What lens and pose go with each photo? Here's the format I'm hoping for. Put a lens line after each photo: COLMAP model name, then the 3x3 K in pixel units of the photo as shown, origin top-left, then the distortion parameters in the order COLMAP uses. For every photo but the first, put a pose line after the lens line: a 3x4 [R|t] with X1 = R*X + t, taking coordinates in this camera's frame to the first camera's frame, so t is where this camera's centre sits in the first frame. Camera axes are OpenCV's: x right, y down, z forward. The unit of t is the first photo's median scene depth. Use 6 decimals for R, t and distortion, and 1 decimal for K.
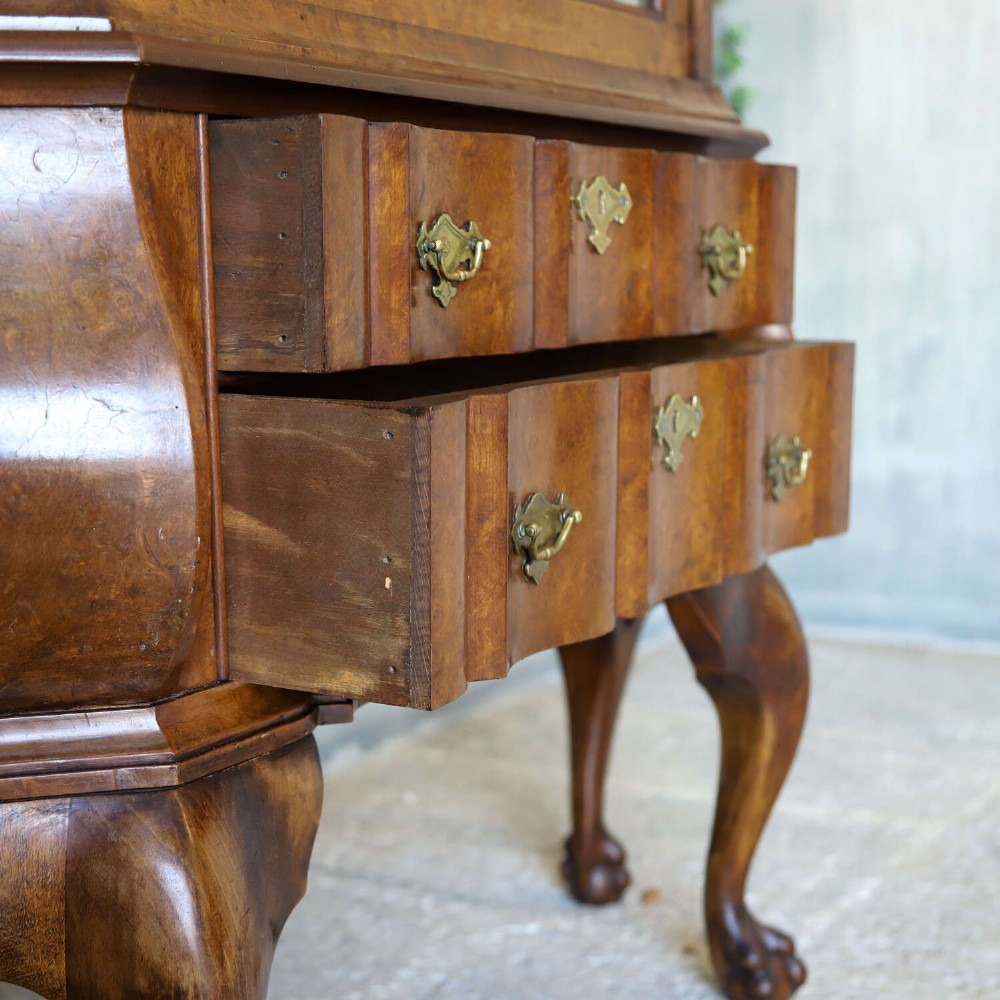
lens RADIAL K [[1833.5, 0, 500.0], [0, 1833.5, 500.0], [0, 0, 1]] dist [0.071162, 0.143288]
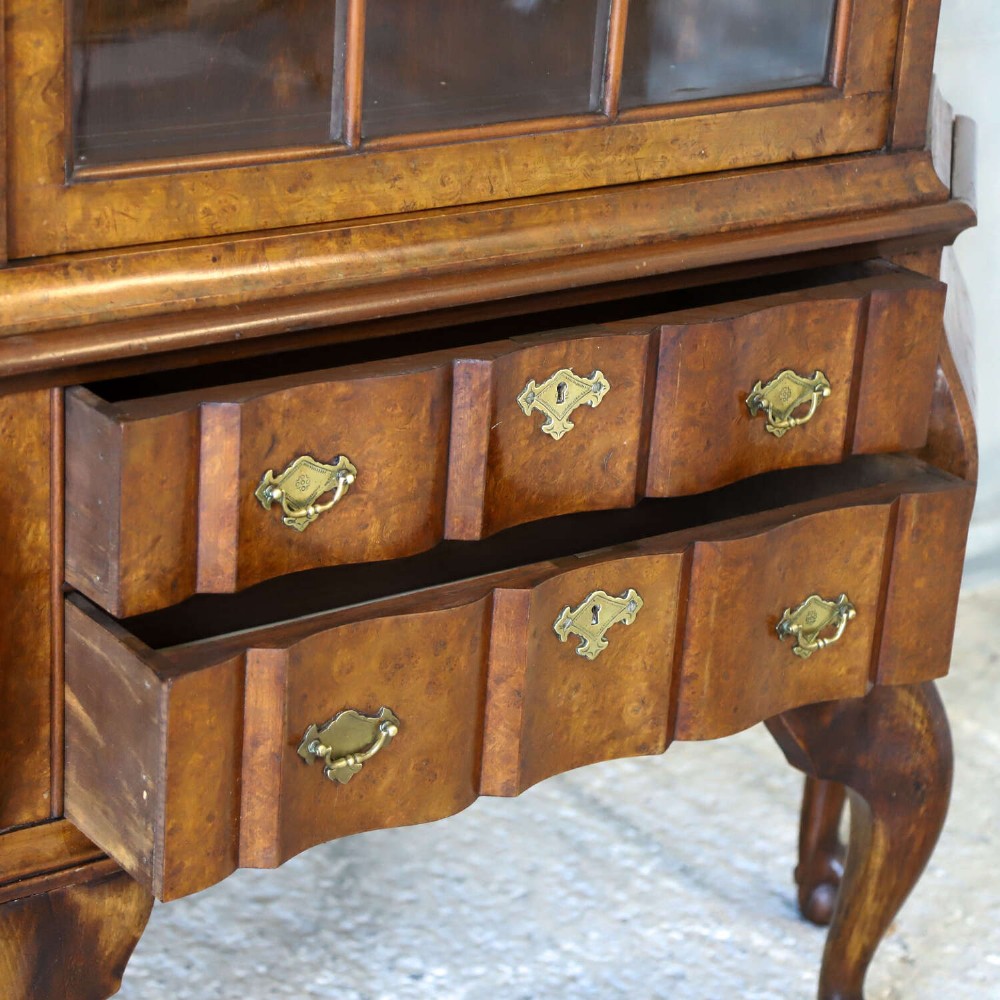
lens RADIAL K [[2591.8, 0, 500.1], [0, 2591.8, 523.6], [0, 0, 1]] dist [0.161501, 0.474277]
pose [[0.923777, 0.206832, -0.322269, 0.627986], [-0.140981, 0.966169, 0.215970, -0.496938], [0.356035, -0.154074, 0.921683, -0.446166]]
